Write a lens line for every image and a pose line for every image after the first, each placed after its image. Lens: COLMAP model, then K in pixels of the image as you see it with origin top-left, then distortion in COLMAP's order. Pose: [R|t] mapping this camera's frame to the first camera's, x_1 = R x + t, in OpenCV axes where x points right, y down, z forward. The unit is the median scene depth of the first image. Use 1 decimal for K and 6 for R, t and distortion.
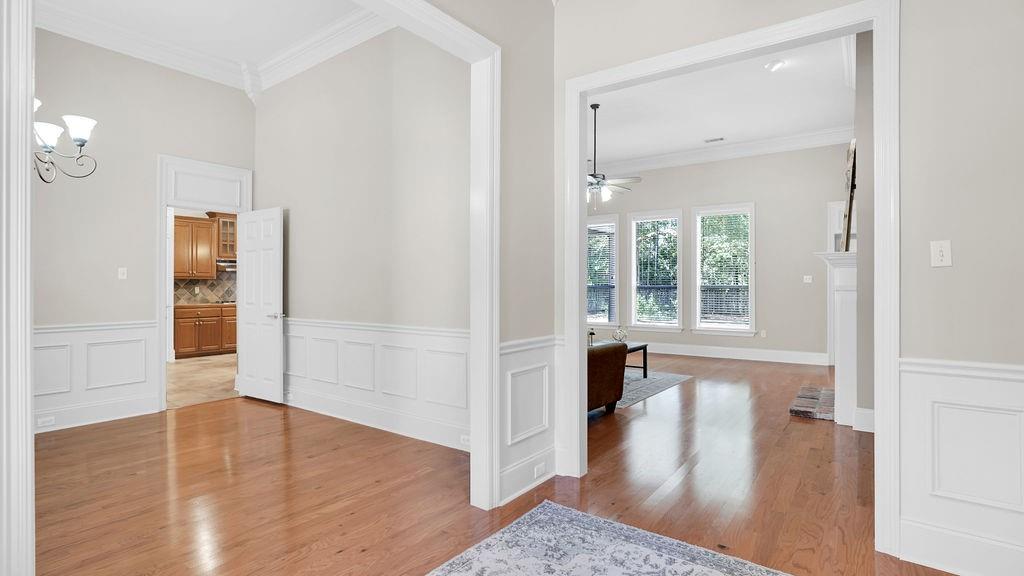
lens RADIAL K [[492.0, 0, 498.0], [0, 492.0, 283.6], [0, 0, 1]] dist [-0.029443, 0.000419]
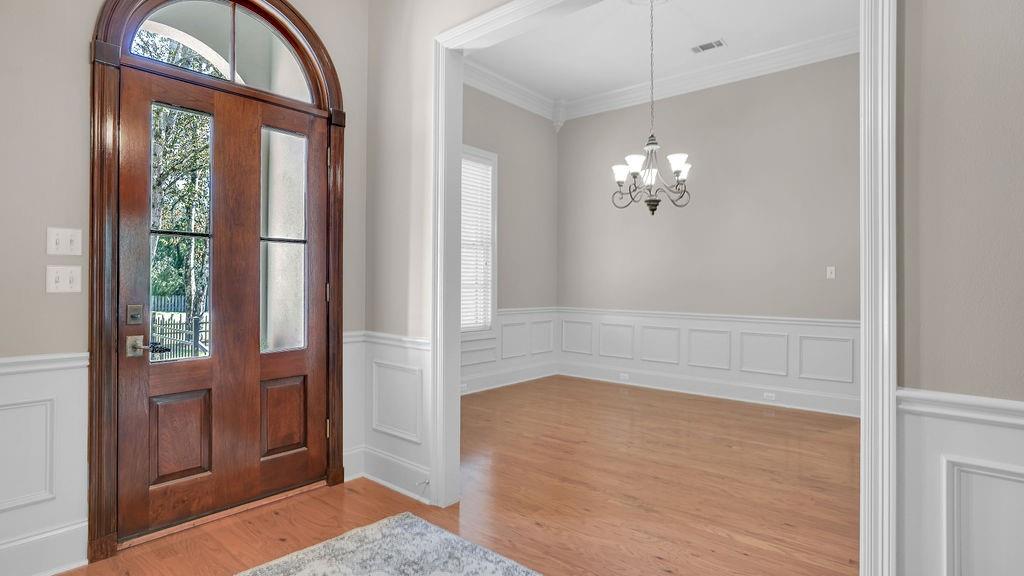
lens RADIAL K [[509.3, 0, 503.0], [0, 509.3, 288.3], [0, 0, 1]] dist [-0.038131, 0.000293]
pose [[-0.062629, 0.006533, -0.998015, 0.550295], [-0.000906, 0.999978, 0.006603, 0.010474], [0.998036, 0.001317, -0.062622, 0.610258]]
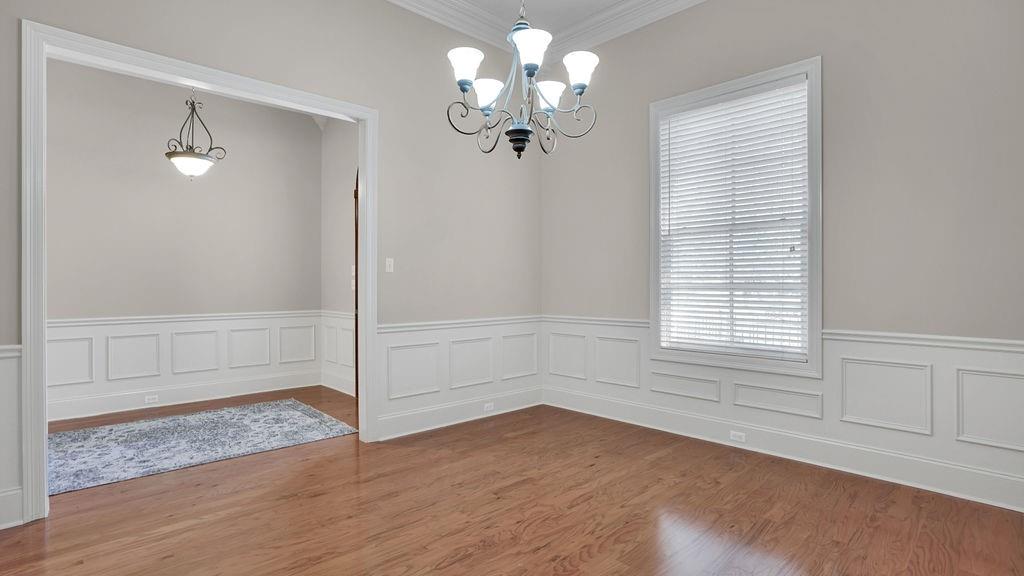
lens RADIAL K [[509.3, 0, 503.0], [0, 509.3, 288.3], [0, 0, 1]] dist [-0.038131, 0.000293]
pose [[-0.984650, 0.002995, 0.174517, -1.071779], [0.001729, 0.999971, -0.007406, 0.028048], [-0.174534, -0.006991, -0.984626, 1.774161]]
